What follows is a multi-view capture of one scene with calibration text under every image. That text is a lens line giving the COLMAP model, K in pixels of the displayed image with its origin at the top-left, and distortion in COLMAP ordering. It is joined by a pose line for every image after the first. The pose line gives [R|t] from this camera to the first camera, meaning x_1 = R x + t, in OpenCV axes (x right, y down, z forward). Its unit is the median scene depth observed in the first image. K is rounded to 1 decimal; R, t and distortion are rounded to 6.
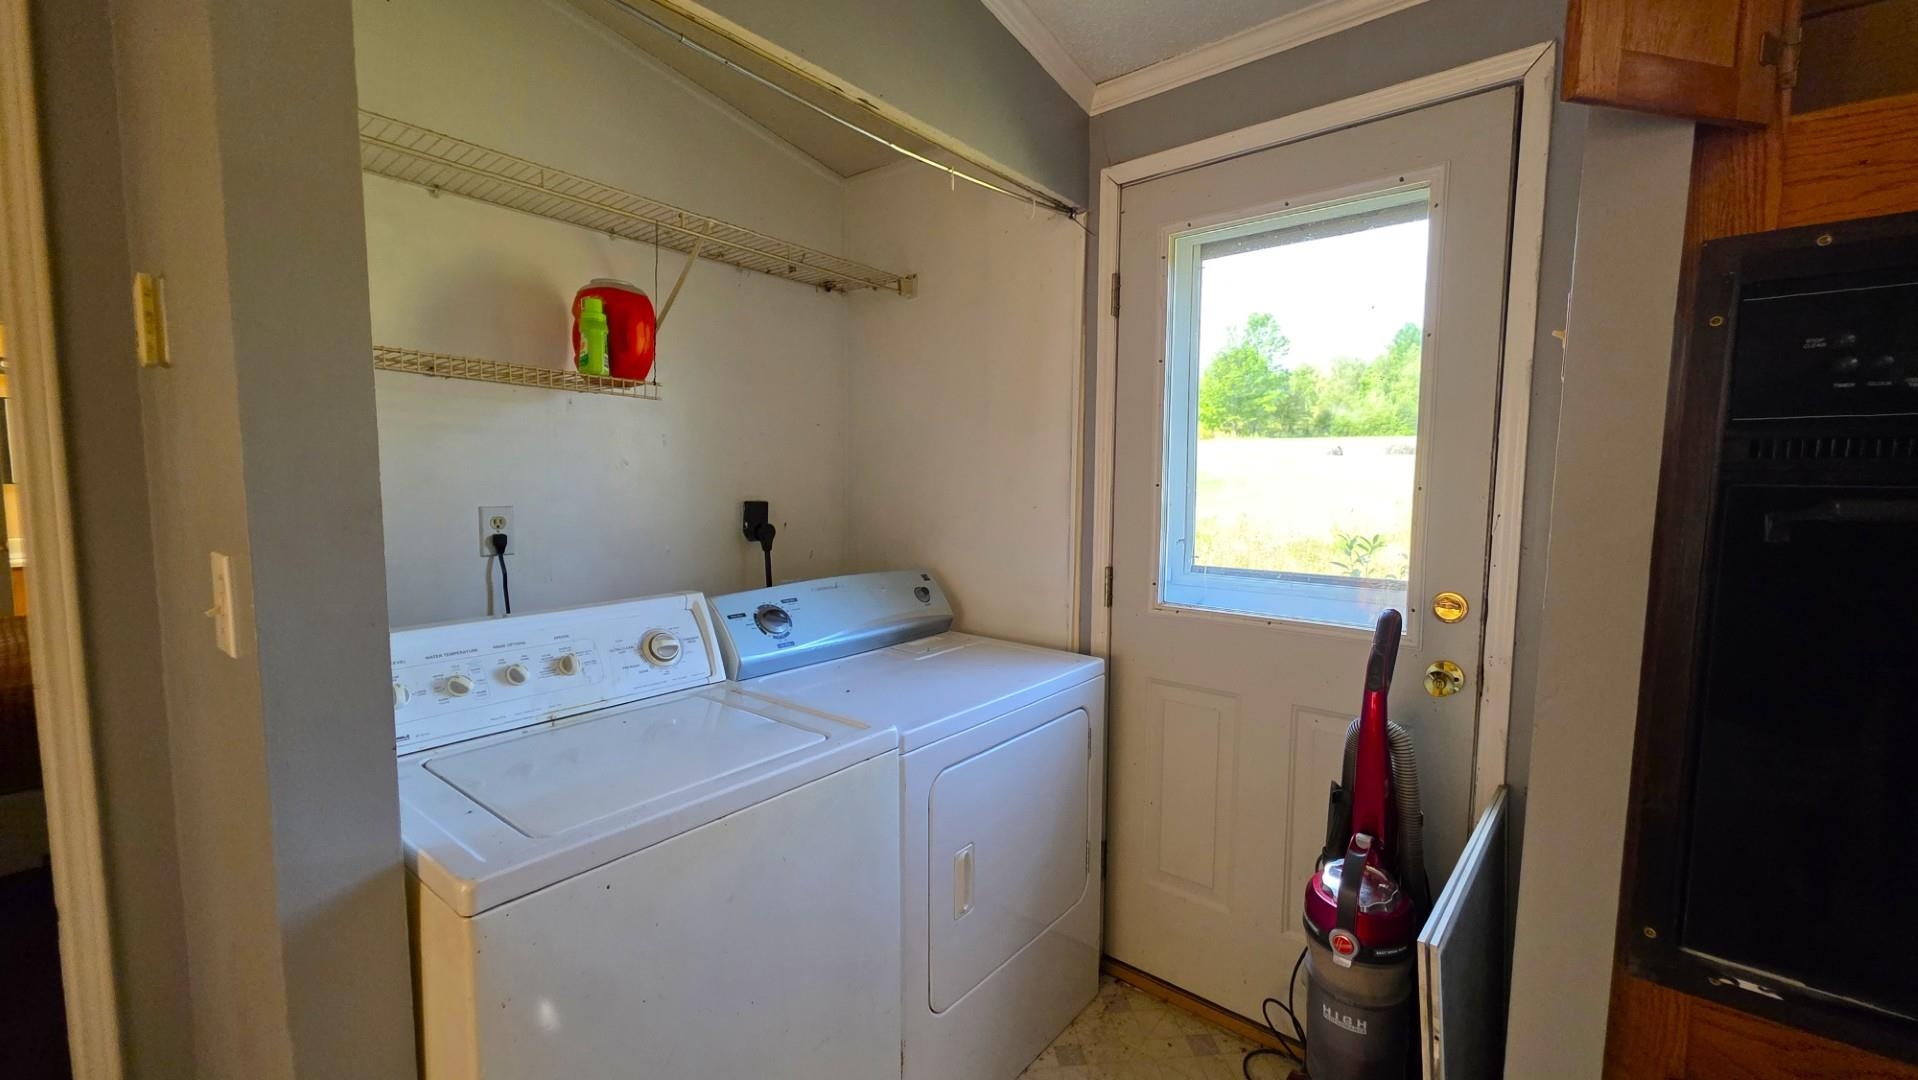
lens RADIAL K [[760.6, 0, 969.5], [0, 760.6, 537.2], [0, 0, 1]] dist [0.002780, -0.000111]
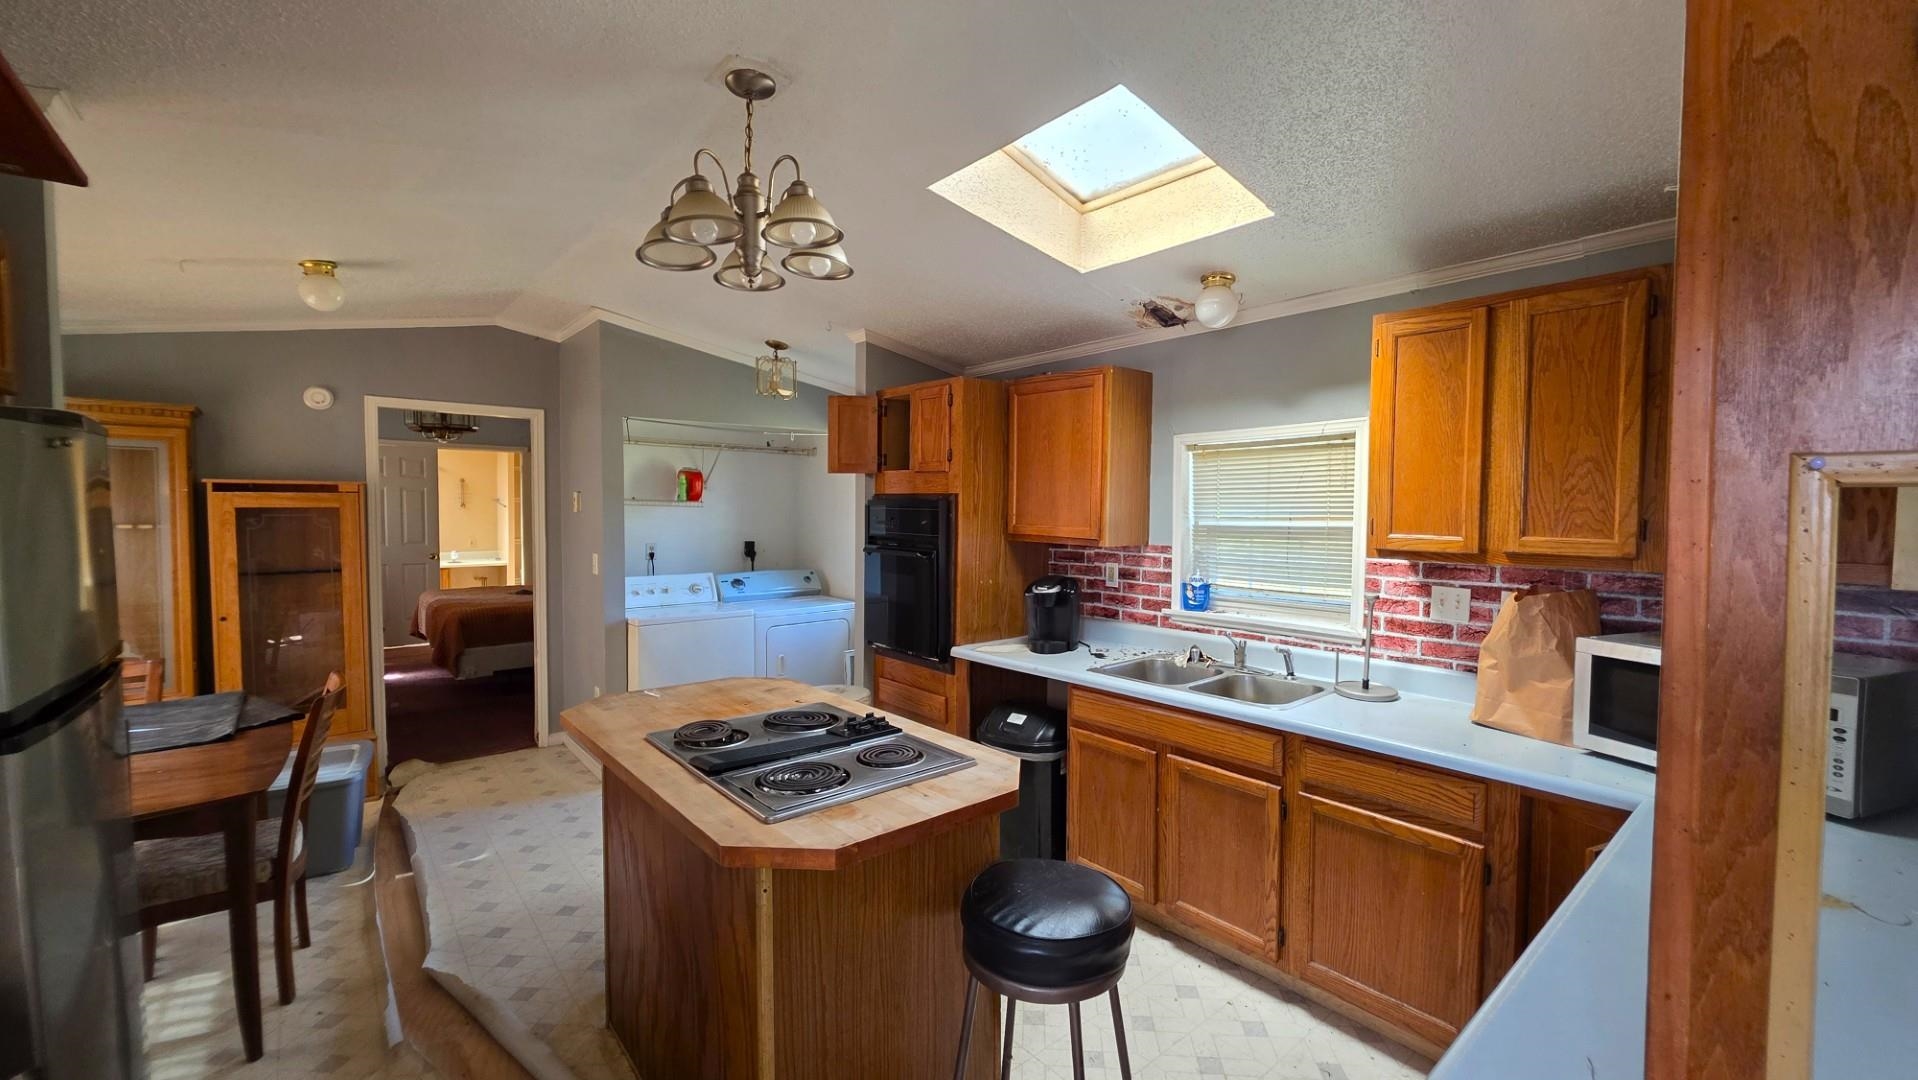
lens RADIAL K [[760.6, 0, 969.5], [0, 760.6, 537.2], [0, 0, 1]] dist [0.002780, -0.000111]
pose [[0.982224, 0.008285, -0.187530, 1.140252], [-0.015840, 0.999120, -0.038825, 0.031842], [0.187044, 0.041105, 0.981491, -1.662011]]
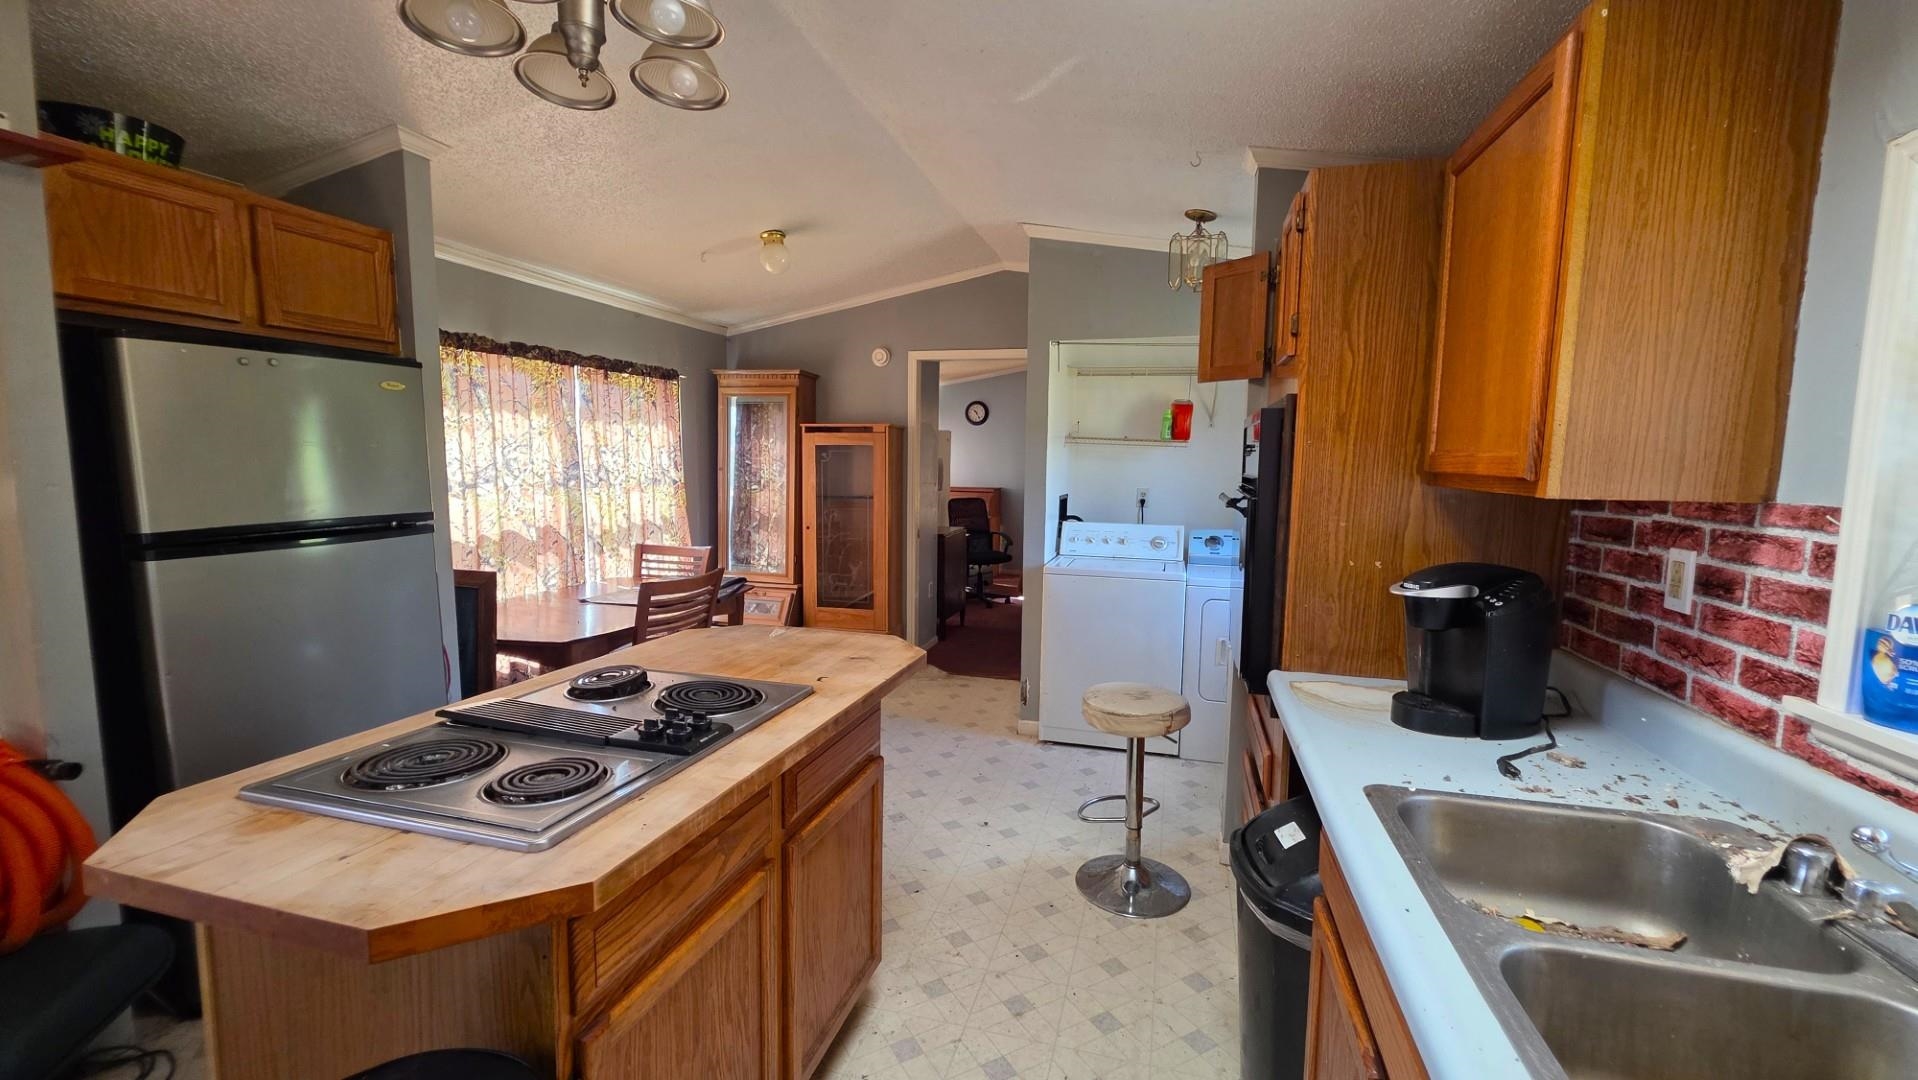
lens RADIAL K [[760.6, 0, 969.5], [0, 760.6, 537.2], [0, 0, 1]] dist [0.002780, -0.000111]
pose [[0.395487, 0.090588, -0.913993, 1.551942], [-0.087128, 0.994337, 0.060851, 0.018629], [0.914330, 0.055569, 0.401140, -0.589806]]
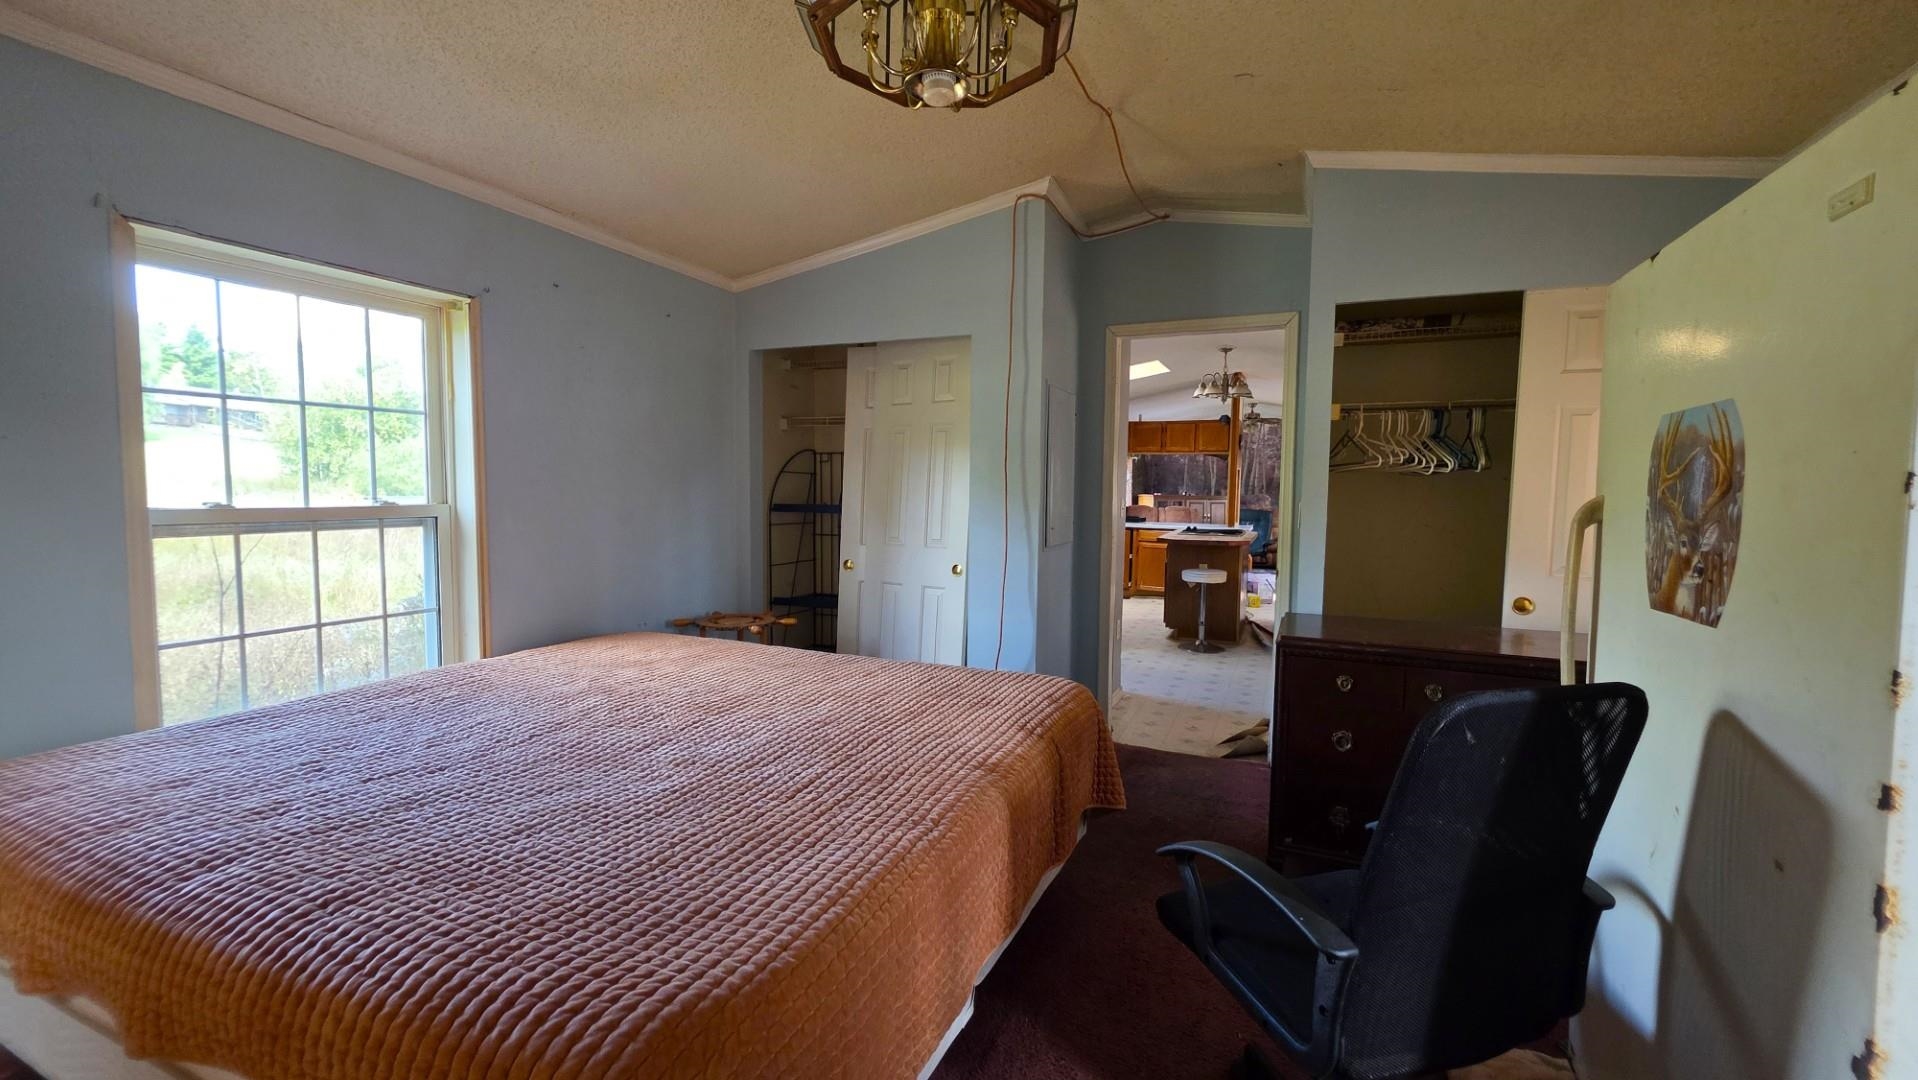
lens RADIAL K [[759.4, 0, 959.0], [0, 759.4, 540.0], [0, 0, 1]] dist [0.001277, -0.000439]
pose [[-0.255539, -0.072523, 0.964075, -2.804305], [0.065699, 0.993575, 0.092156, -0.117109], [-0.964564, 0.086889, -0.249133, 1.653655]]
